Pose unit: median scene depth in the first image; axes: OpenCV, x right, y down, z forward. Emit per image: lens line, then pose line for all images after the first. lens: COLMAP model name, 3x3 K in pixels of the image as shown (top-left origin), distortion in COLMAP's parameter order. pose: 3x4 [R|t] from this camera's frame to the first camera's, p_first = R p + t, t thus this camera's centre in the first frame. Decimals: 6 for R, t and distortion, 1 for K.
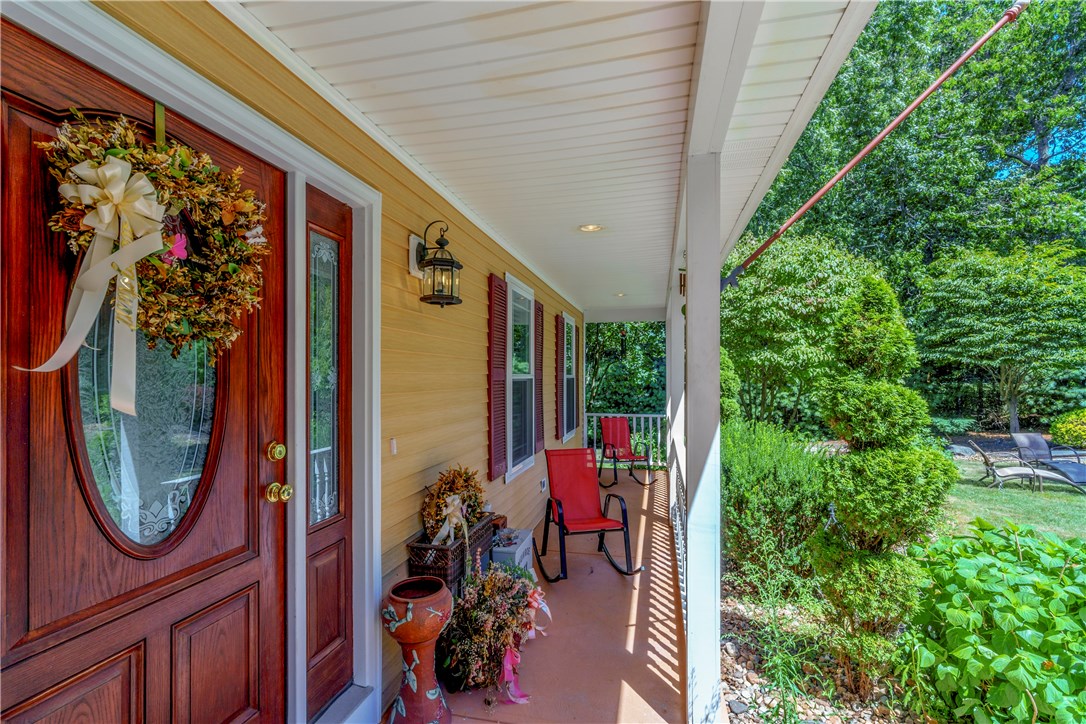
lens RADIAL K [[483.3, 0, 543.9], [0, 483.3, 378.3], [0, 0, 1]] dist [-0.000175, 0.000242]
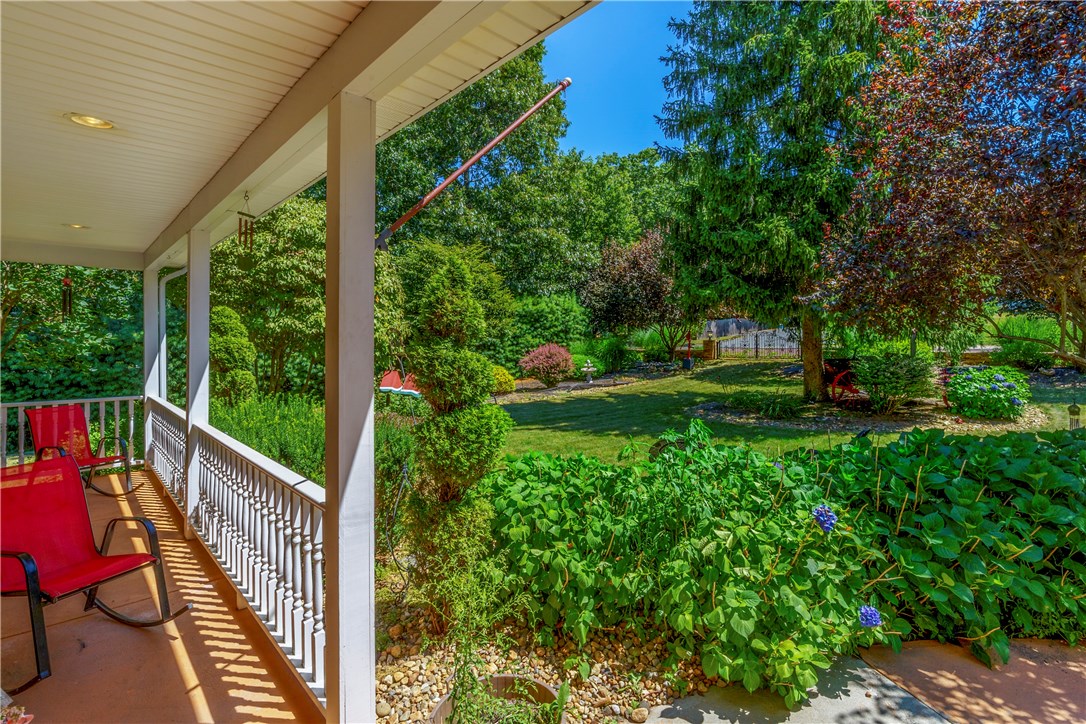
lens RADIAL K [[505.4, 0, 554.1], [0, 505.4, 341.8], [0, 0, 1]] dist [-0.001907, 0.000551]
pose [[0.564732, 0.000904, 0.825274, -0.169365], [0.005402, 0.999974, -0.004792, -0.005082], [-0.825257, 0.007164, 0.564712, 0.142410]]
